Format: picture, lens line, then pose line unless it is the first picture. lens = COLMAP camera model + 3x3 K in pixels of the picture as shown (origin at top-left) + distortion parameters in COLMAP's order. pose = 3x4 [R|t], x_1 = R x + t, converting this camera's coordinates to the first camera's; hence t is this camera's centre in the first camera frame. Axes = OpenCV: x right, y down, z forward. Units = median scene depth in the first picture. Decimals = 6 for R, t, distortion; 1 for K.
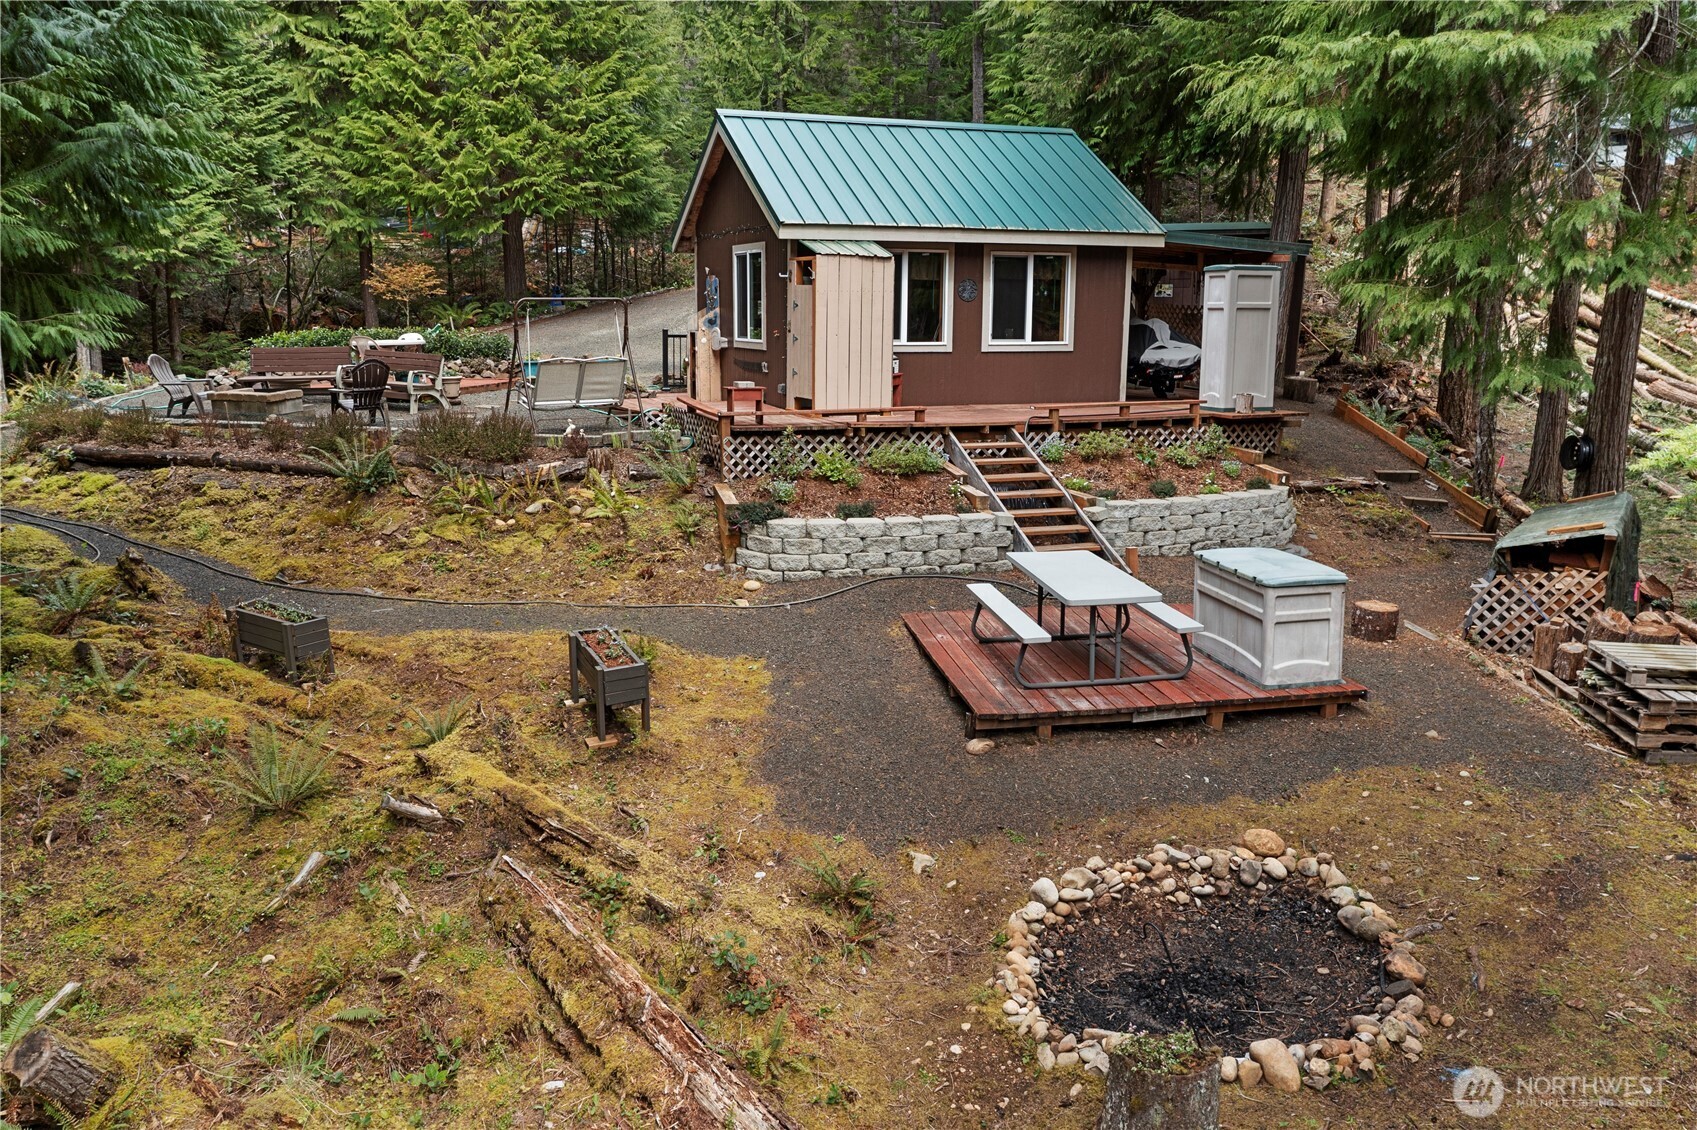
lens RADIAL K [[1342.0, 0, 861.5], [0, 1342.0, 561.9], [0, 0, 1]] dist [-0.016214, 0.006430]
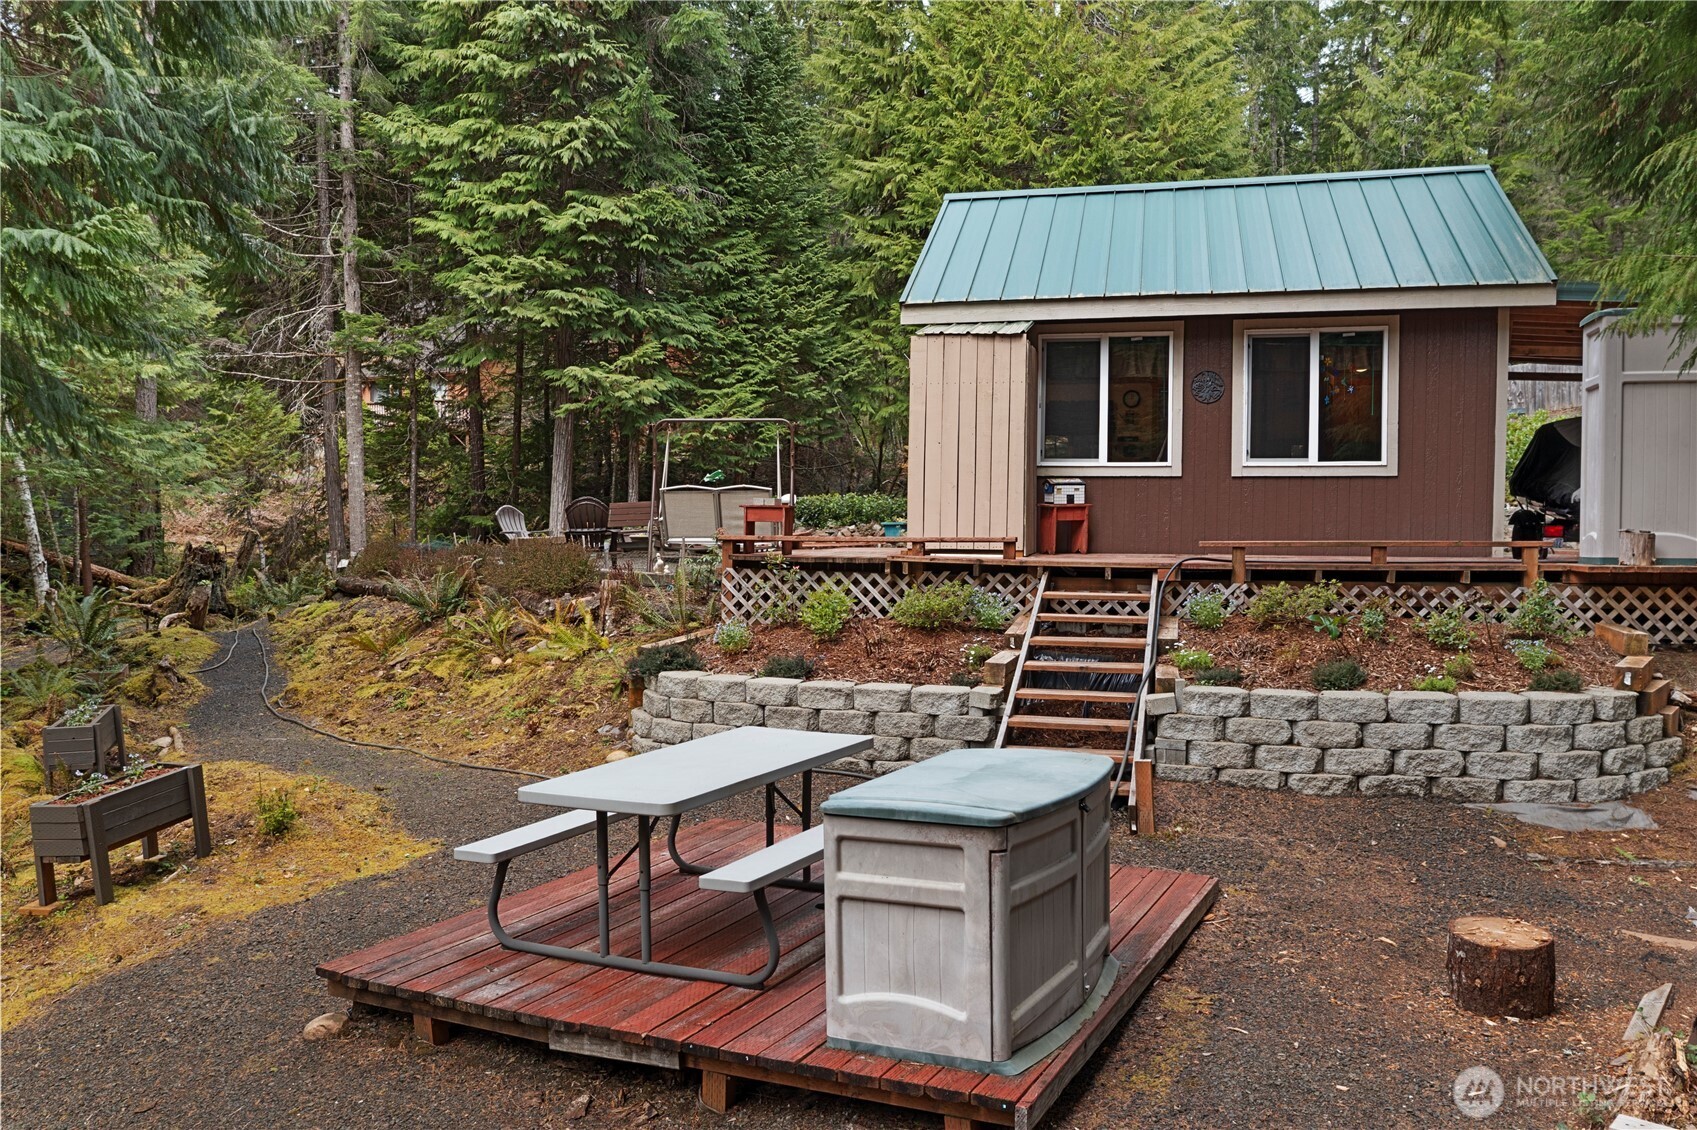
lens RADIAL K [[1342.0, 0, 842.8], [0, 1342.0, 572.7], [0, 0, 1]] dist [-0.016214, 0.006430]
pose [[0.809298, 0.018109, -0.587119, 0.341370], [-0.112816, 0.985709, -0.125104, -0.003098], [0.576463, 0.167483, 0.799775, 0.373270]]
